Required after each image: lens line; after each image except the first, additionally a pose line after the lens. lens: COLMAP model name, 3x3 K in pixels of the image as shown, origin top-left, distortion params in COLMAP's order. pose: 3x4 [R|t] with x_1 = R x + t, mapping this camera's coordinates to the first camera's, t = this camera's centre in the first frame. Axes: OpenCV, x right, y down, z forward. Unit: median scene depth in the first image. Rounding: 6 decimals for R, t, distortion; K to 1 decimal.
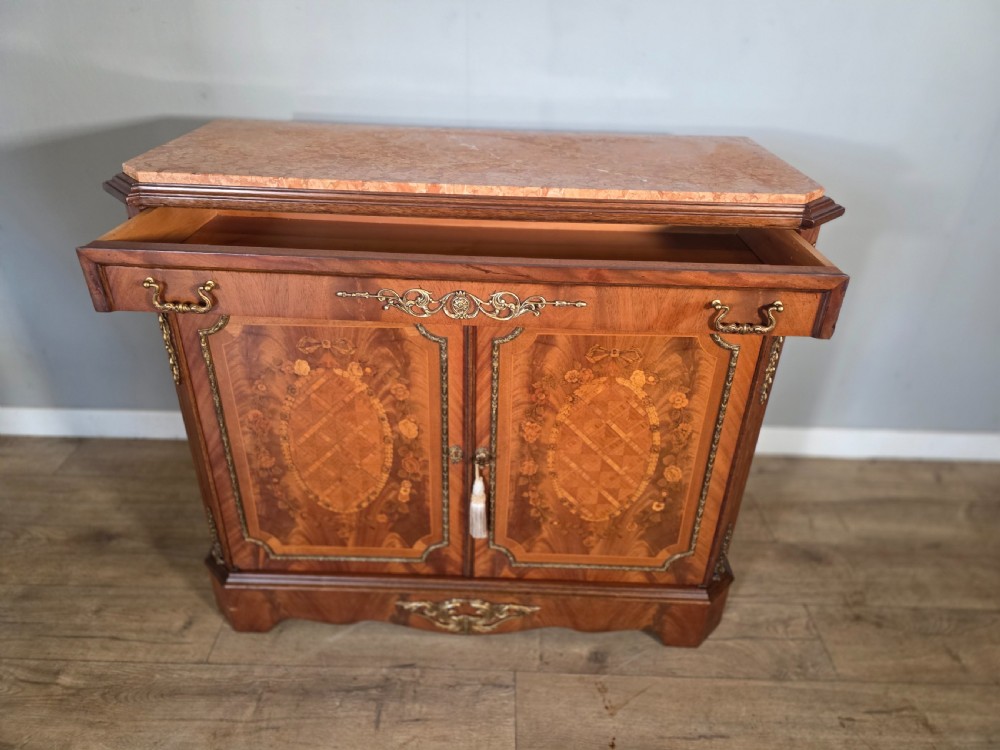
lens RADIAL K [[674.8, 0, 496.3], [0, 674.8, 370.7], [0, 0, 1]] dist [0.066228, -0.070053]
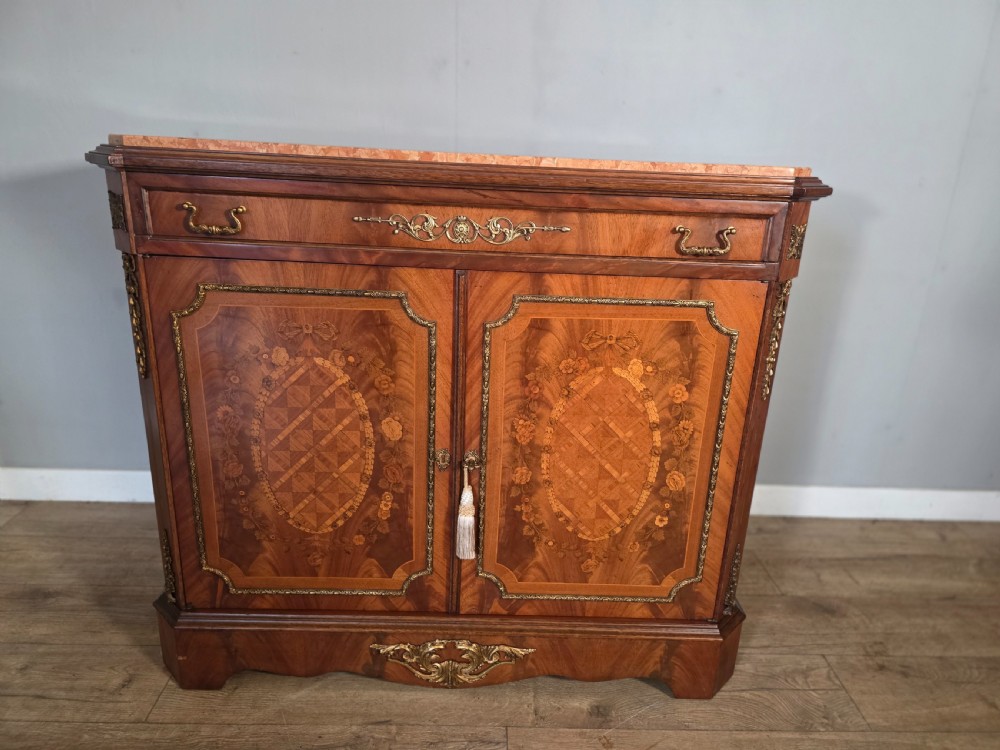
lens RADIAL K [[674.8, 0, 503.0], [0, 674.8, 378.3], [0, 0, 1]] dist [0.066228, -0.070053]
pose [[0.999108, 0.003555, 0.042077, -0.016178], [0.004696, 0.980912, -0.194397, 0.185763], [-0.041965, 0.194421, 0.980020, 0.065072]]
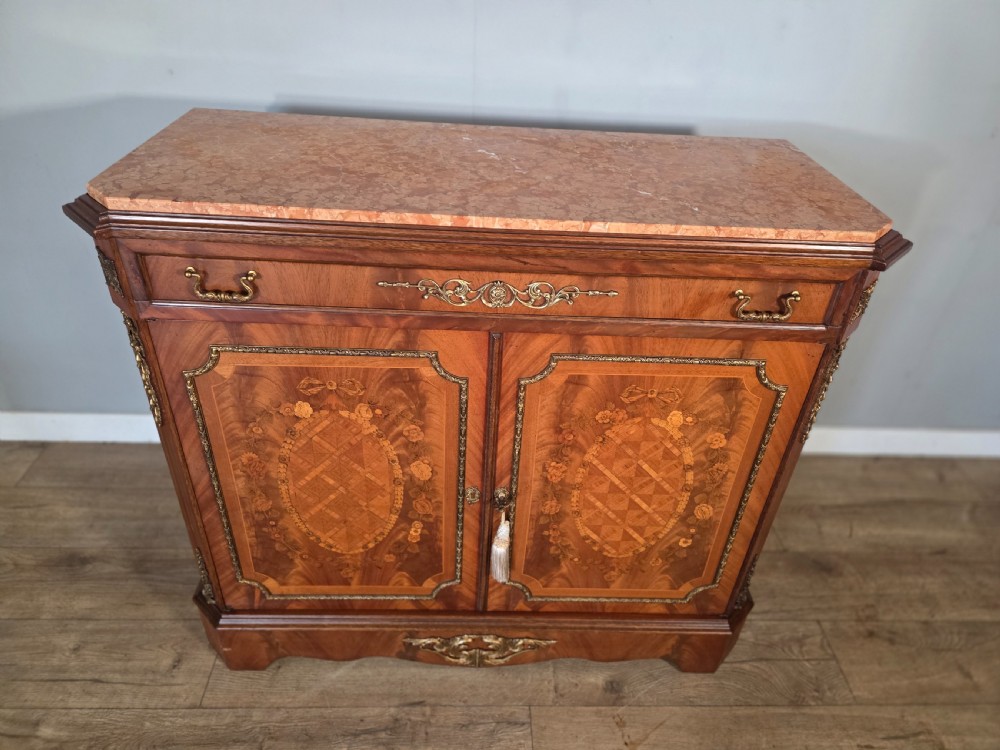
lens RADIAL K [[674.8, 0, 503.8], [0, 674.8, 374.1], [0, 0, 1]] dist [0.066228, -0.070053]
pose [[0.998367, -0.003484, 0.057022, -0.066064], [-0.001339, 0.996438, 0.084318, -0.112044], [-0.057113, -0.084257, 0.994806, 0.091609]]
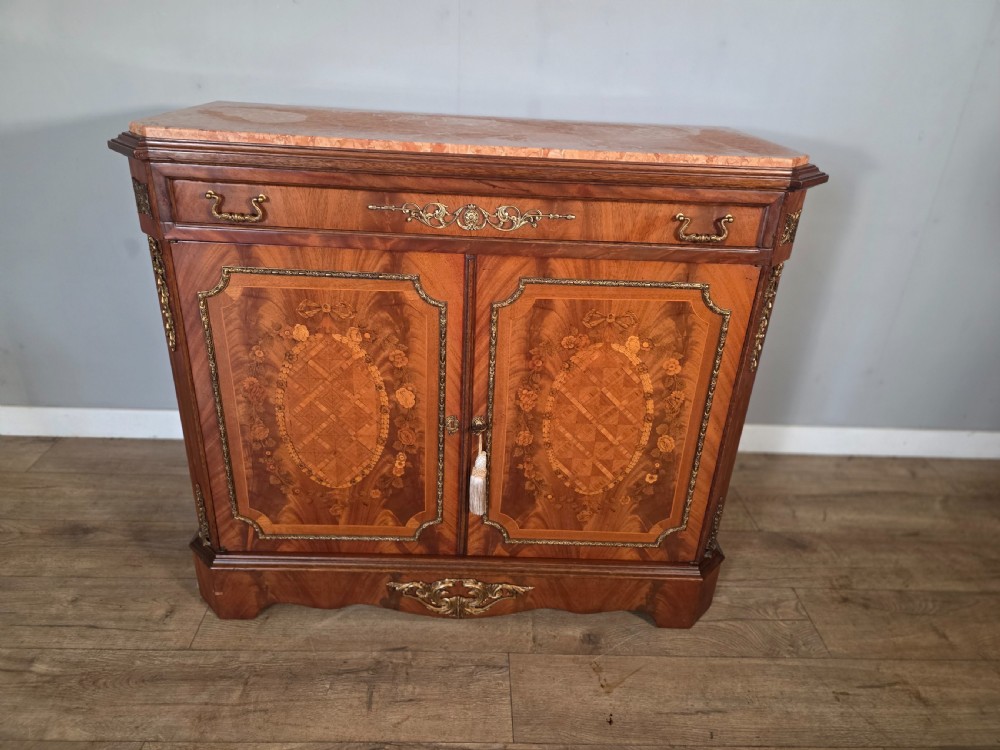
lens RADIAL K [[674.8, 0, 491.7], [0, 674.8, 369.1], [0, 0, 1]] dist [0.066228, -0.070053]
pose [[0.999145, 0.001870, 0.041308, -0.040587], [0.000817, 0.997889, -0.064941, 0.101697], [-0.041342, 0.064919, 0.997034, -0.007143]]
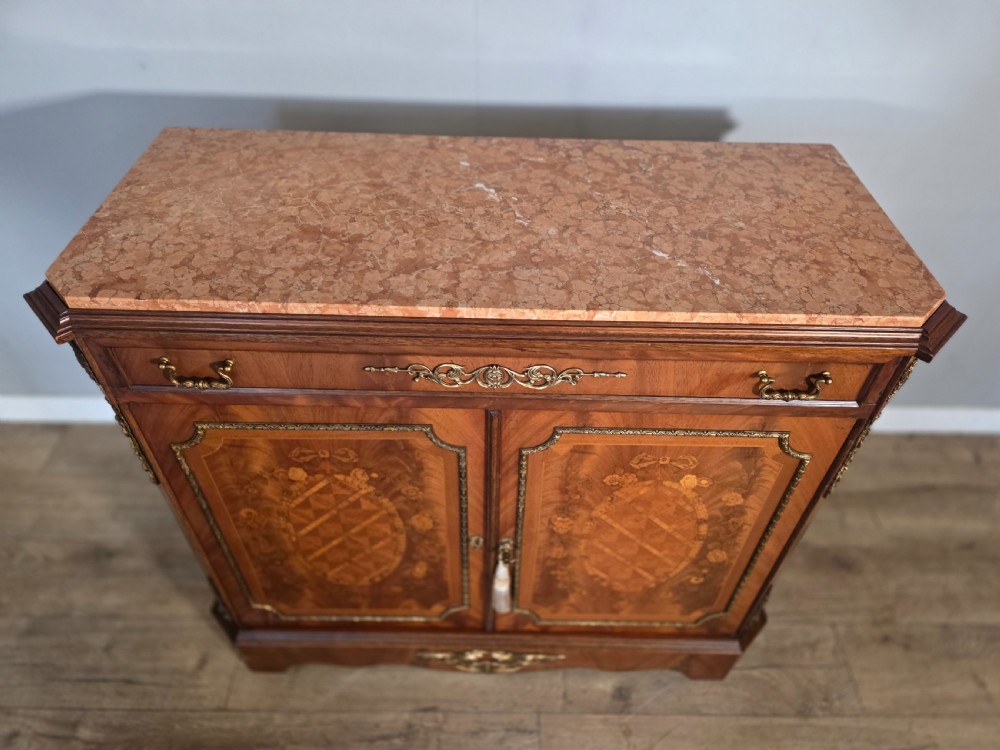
lens RADIAL K [[674.8, 0, 498.2], [0, 674.8, 374.3], [0, 0, 1]] dist [0.066228, -0.070053]
pose [[0.999904, -0.013273, 0.003861, -0.030362], [0.011899, 0.968607, 0.248314, -0.299452], [-0.007035, -0.248244, 0.968672, 0.174206]]
